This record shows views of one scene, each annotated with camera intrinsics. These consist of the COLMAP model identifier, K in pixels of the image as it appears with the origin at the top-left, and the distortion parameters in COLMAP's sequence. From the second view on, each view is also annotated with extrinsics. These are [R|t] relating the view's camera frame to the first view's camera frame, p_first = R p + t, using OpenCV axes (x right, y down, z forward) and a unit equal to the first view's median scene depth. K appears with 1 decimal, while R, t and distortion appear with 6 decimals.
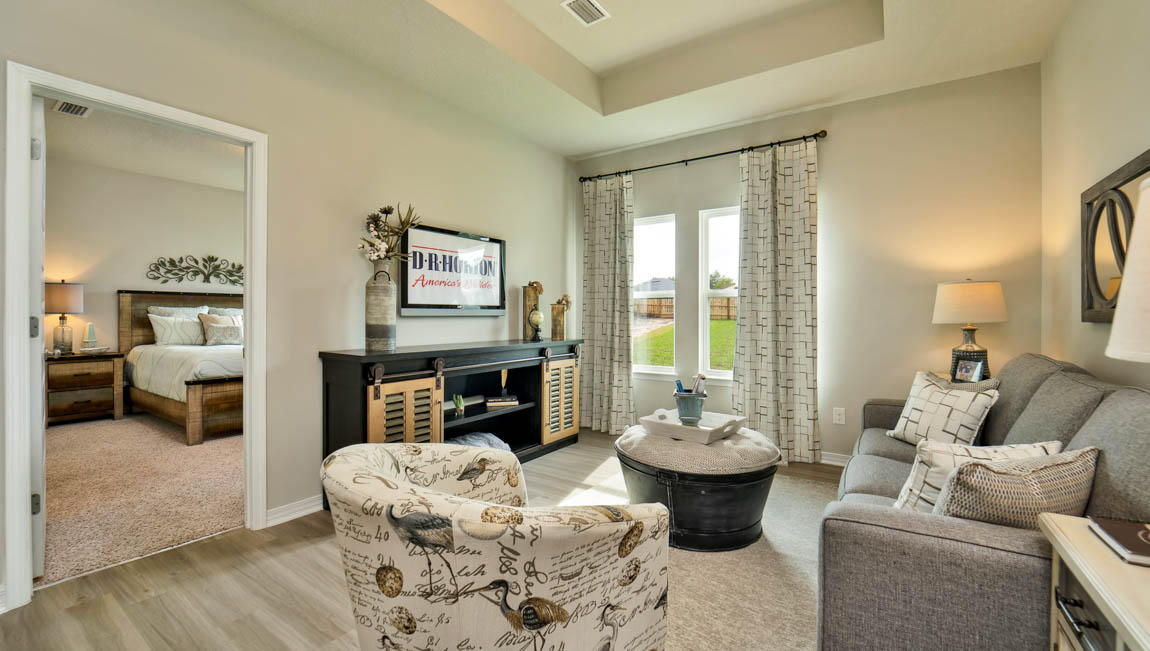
lens RADIAL K [[481.7, 0, 576.4], [0, 481.7, 321.1], [0, 0, 1]] dist [-0.000535, -0.000165]
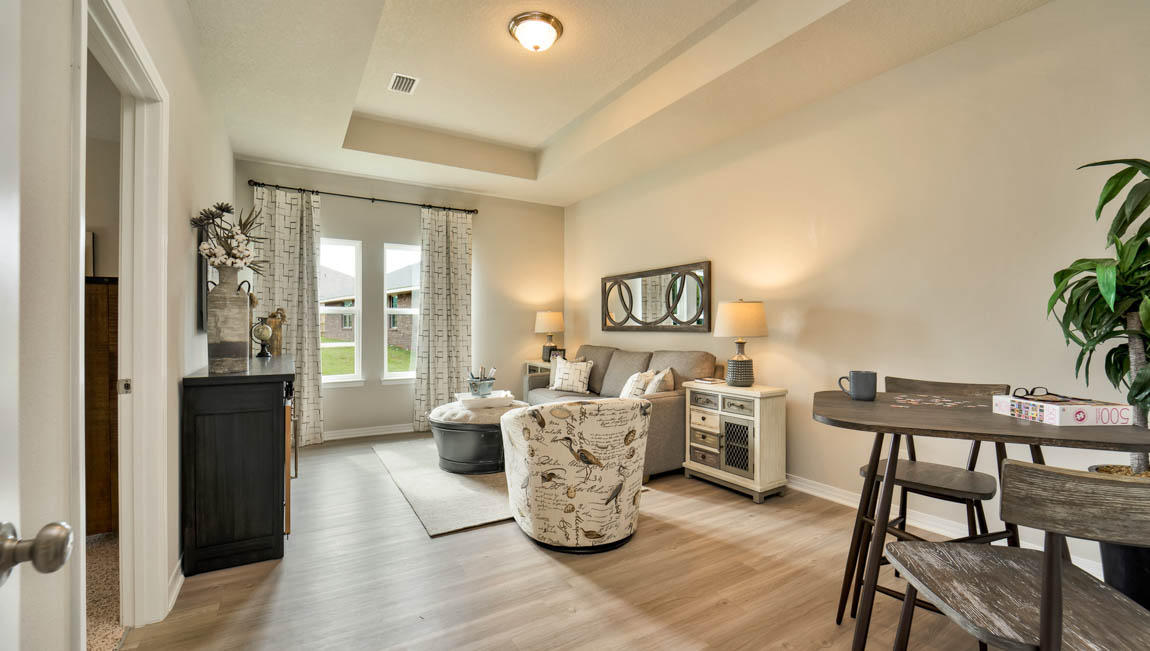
lens RADIAL K [[481.7, 0, 578.9], [0, 481.7, 329.4], [0, 0, 1]] dist [-0.000535, -0.000165]
pose [[0.415400, -0.005079, 0.909625, -0.731659], [0.014057, 0.999901, -0.000836, -0.002666], [-0.909530, 0.013133, 0.415430, 0.054753]]
